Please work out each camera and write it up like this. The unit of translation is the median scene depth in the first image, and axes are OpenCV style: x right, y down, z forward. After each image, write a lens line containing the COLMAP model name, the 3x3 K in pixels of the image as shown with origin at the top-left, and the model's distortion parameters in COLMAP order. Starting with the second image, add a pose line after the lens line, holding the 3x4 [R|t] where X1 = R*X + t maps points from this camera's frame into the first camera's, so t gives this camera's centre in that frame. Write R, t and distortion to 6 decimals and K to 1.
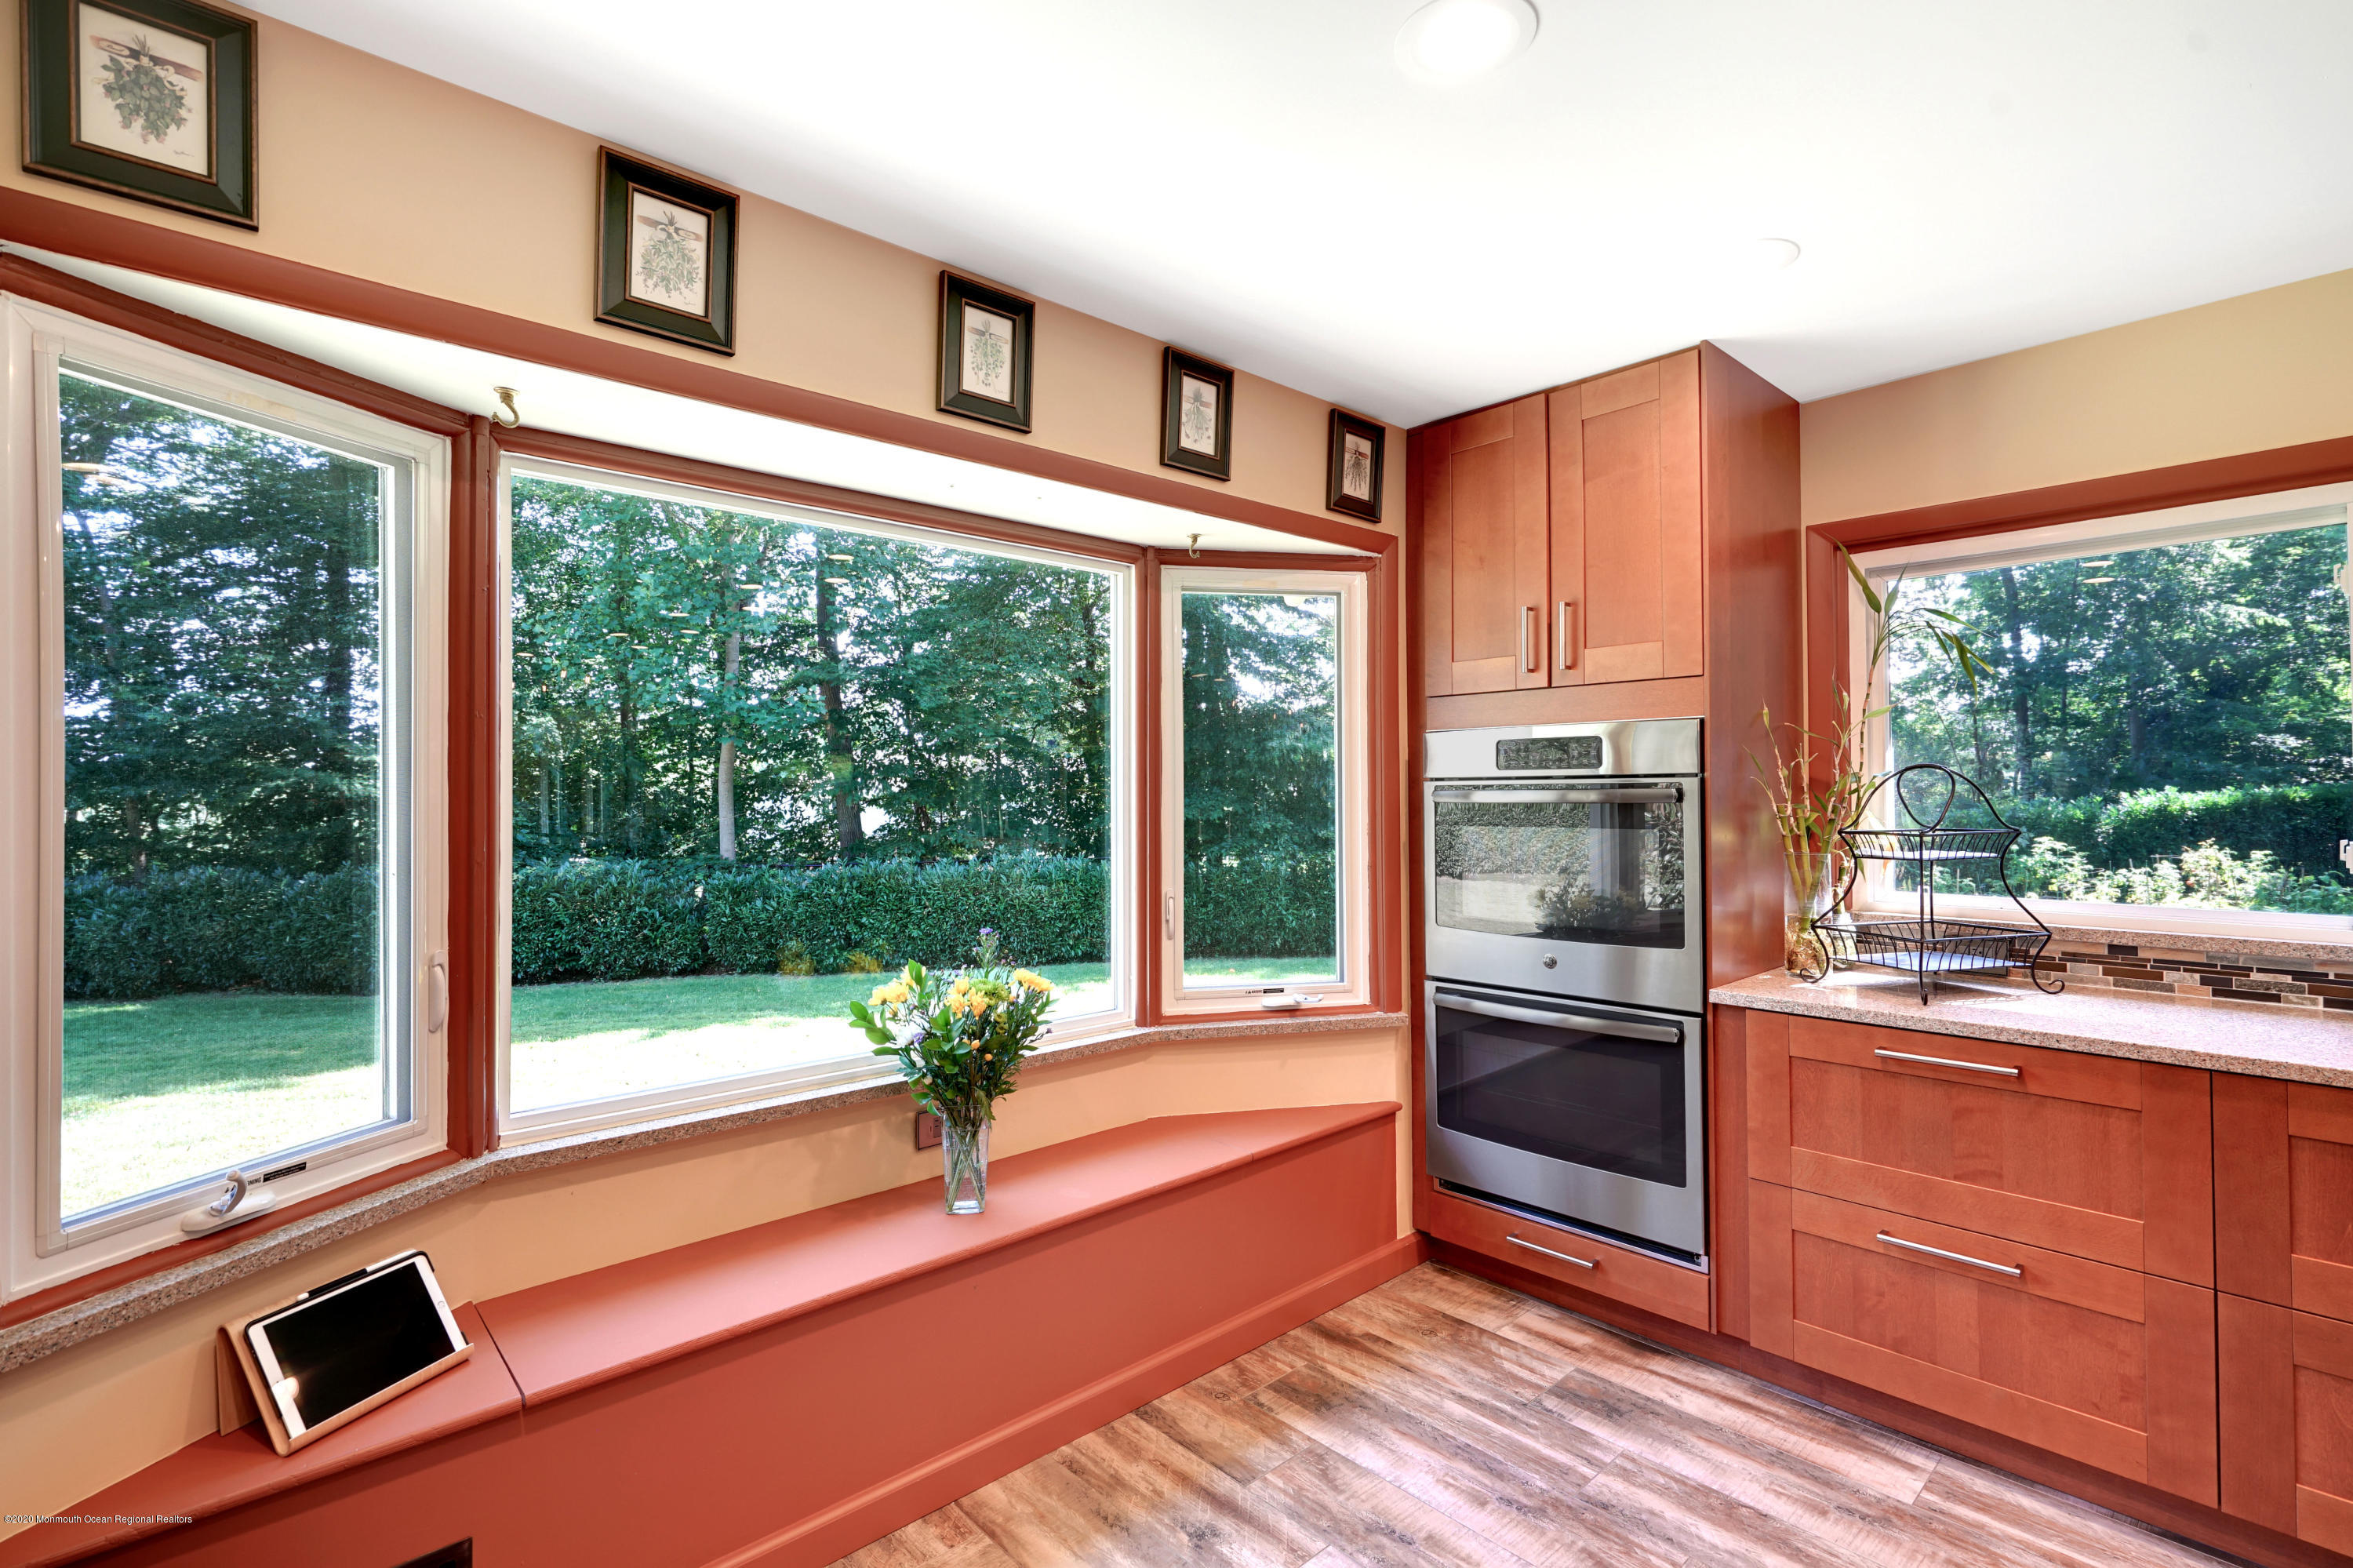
lens RADIAL K [[1090.8, 0, 1176.5], [0, 1090.8, 784.0], [0, 0, 1]] dist [0.002552, 0.000542]
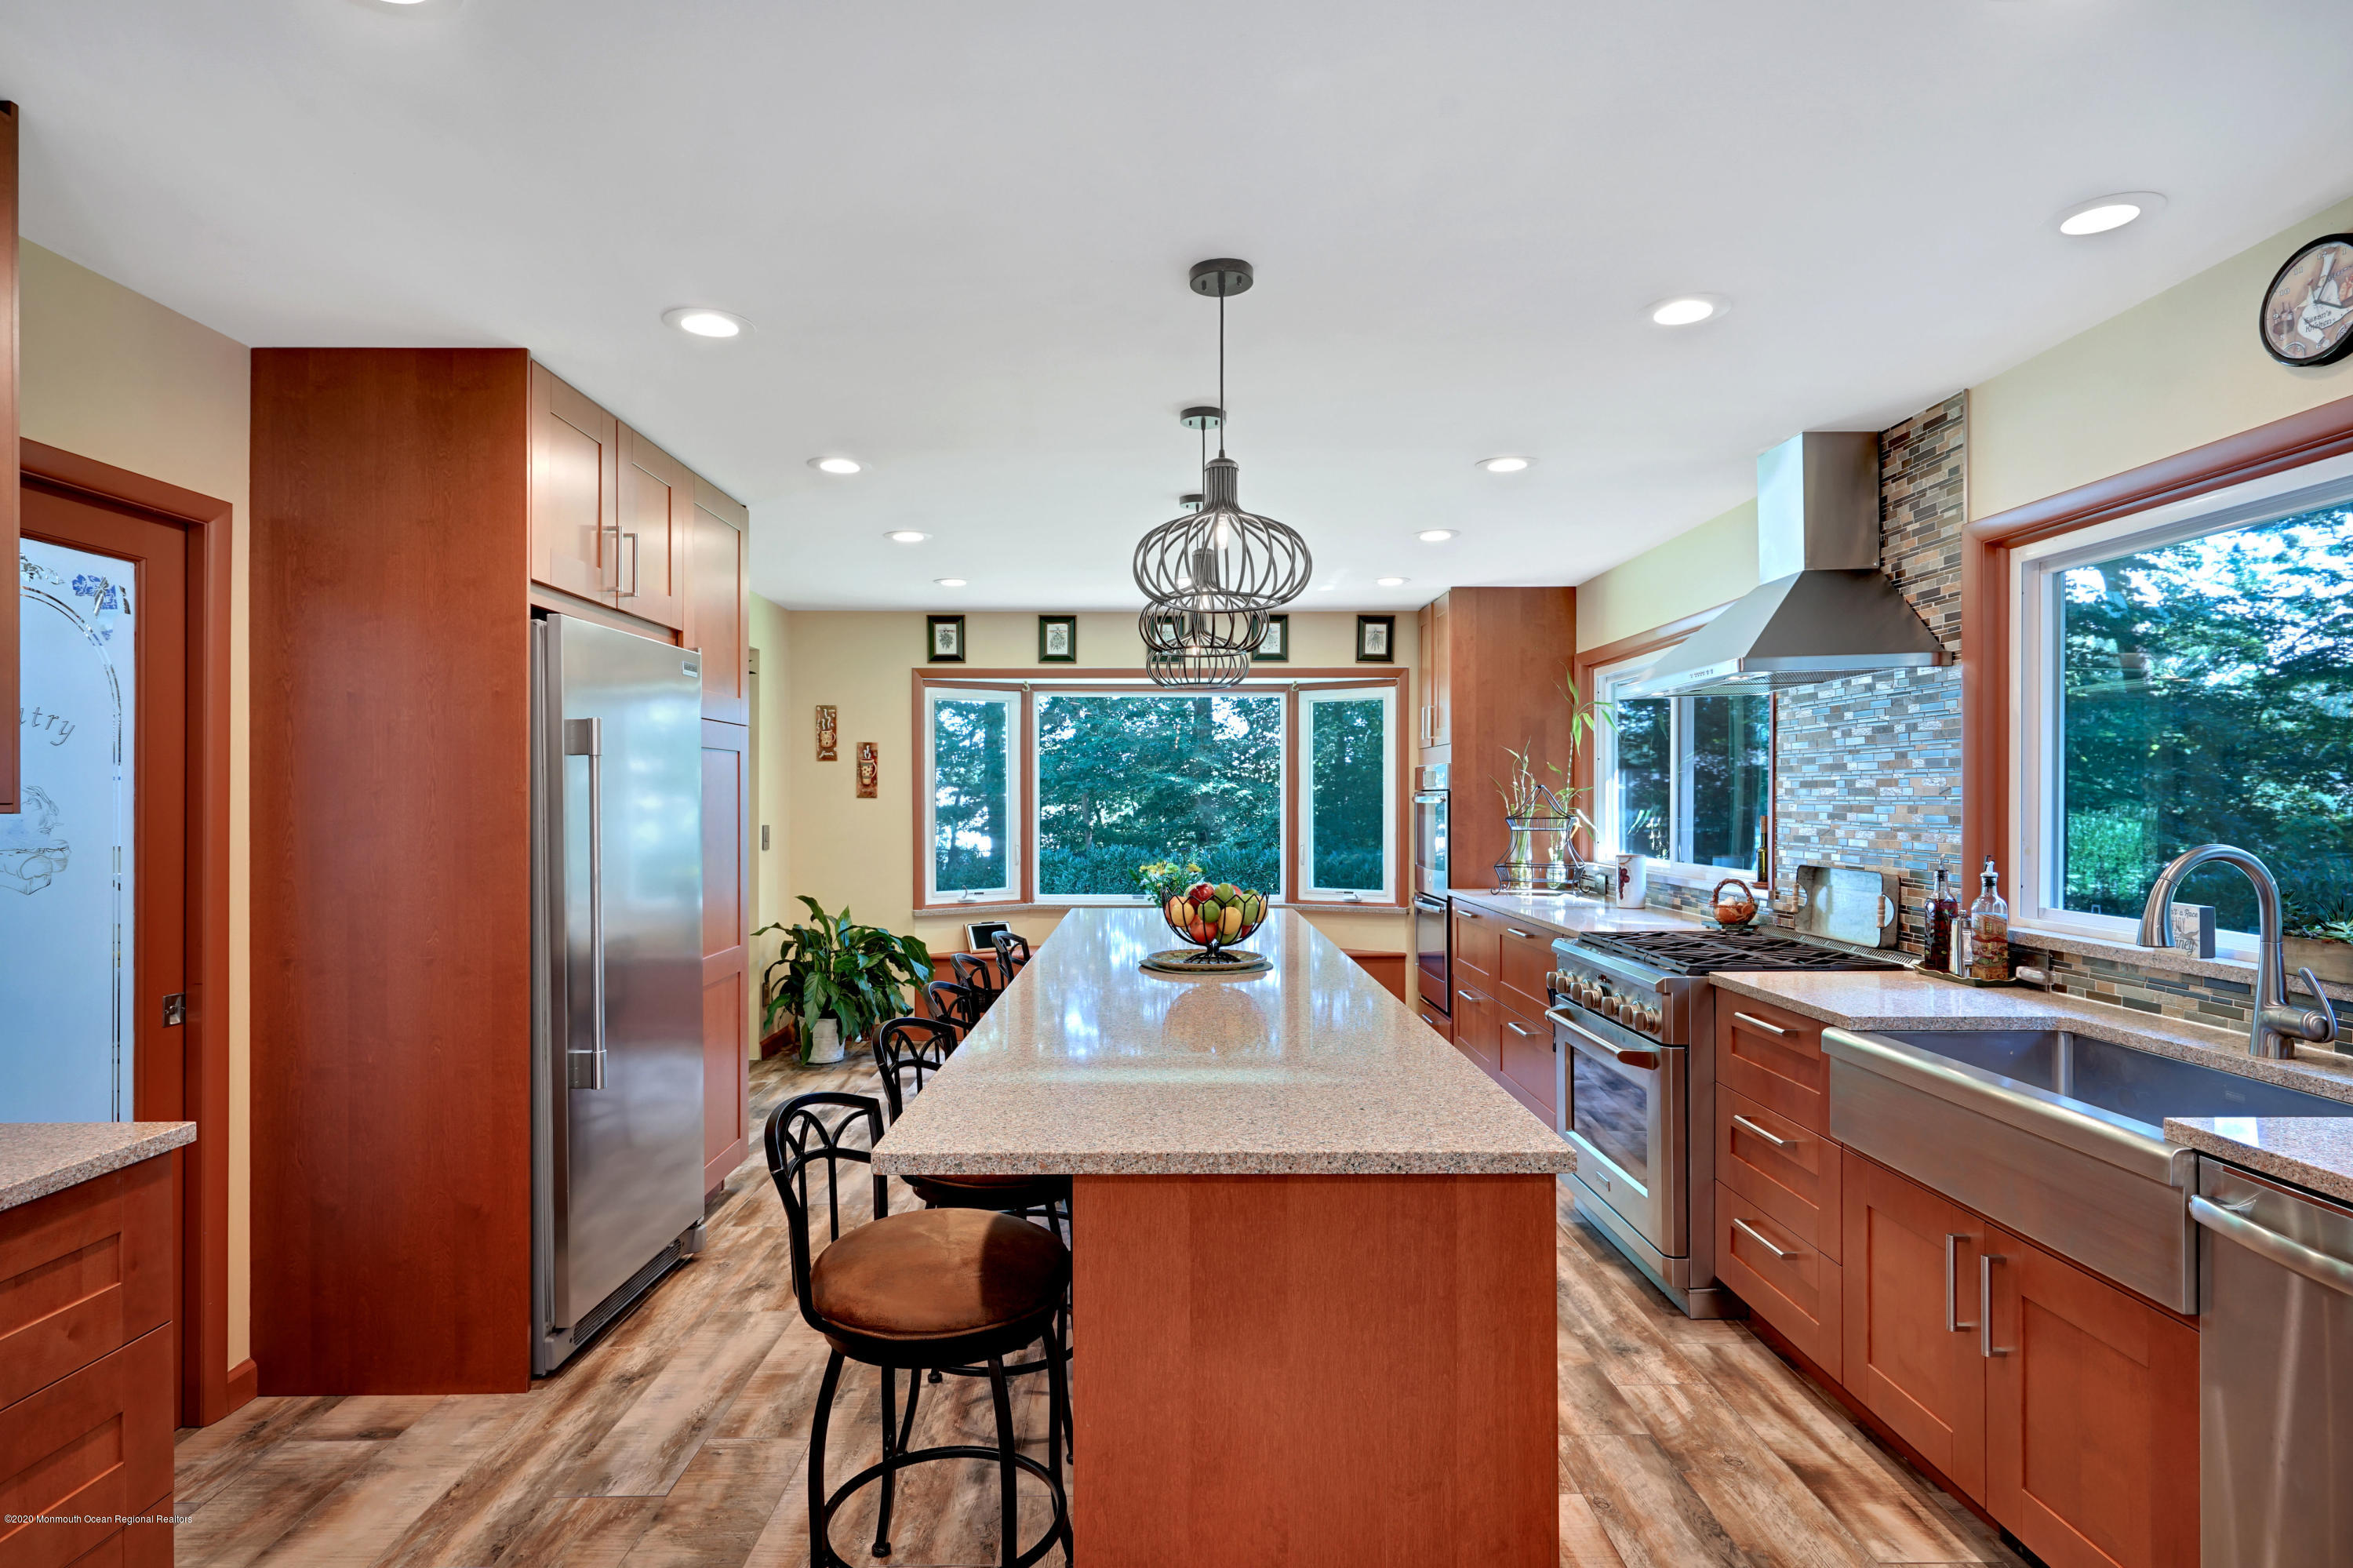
lens RADIAL K [[1303.3, 0, 1198.9], [0, 1303.3, 802.2], [0, 0, 1]] dist [0.003161, 0.000011]
pose [[0.757932, 0.008655, -0.652277, 2.241030], [0.000729, 0.999900, 0.014114, -0.025438], [0.652334, -0.011173, 0.757850, -1.600995]]
